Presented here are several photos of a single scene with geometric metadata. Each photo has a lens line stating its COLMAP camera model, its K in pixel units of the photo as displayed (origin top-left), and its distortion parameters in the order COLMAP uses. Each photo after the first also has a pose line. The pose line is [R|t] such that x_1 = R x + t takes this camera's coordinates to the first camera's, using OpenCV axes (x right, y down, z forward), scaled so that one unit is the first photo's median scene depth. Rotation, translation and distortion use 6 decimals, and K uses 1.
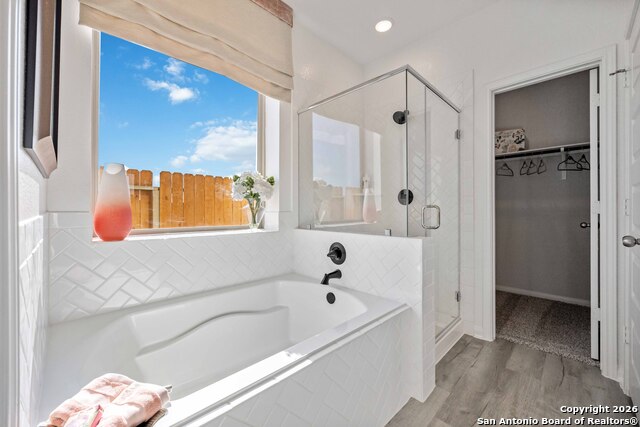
lens RADIAL K [[258.2, 0, 318.1], [0, 258.2, 211.6], [0, 0, 1]] dist [0.003155, -0.000639]
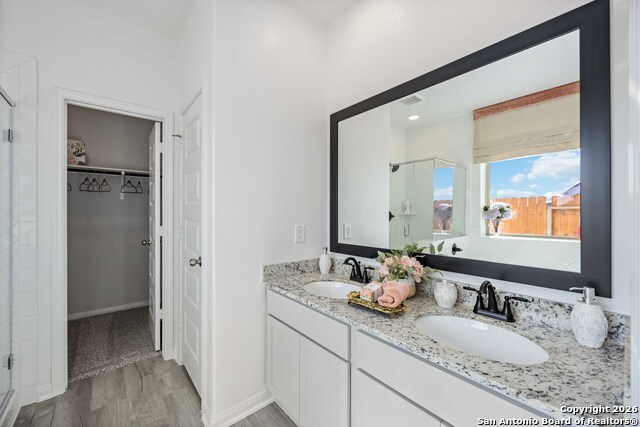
lens RADIAL K [[258.2, 0, 321.5], [0, 258.2, 213.4], [0, 0, 1]] dist [0.003155, -0.000639]
pose [[0.075703, -0.003054, 0.997126, -0.111477], [-0.003035, 0.999990, 0.003293, -0.090984], [-0.997126, -0.003275, 0.075693, 0.086754]]
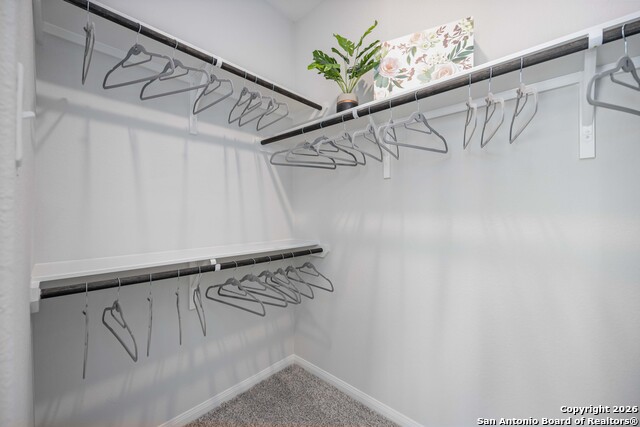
lens RADIAL K [[258.2, 0, 319.3], [0, 258.2, 216.3], [0, 0, 1]] dist [0.003155, -0.000639]
pose [[0.996044, -0.004358, 0.088757, 0.753437], [0.005009, 0.999962, -0.007117, -0.061846], [-0.088723, 0.007534, 0.996028, 0.905756]]
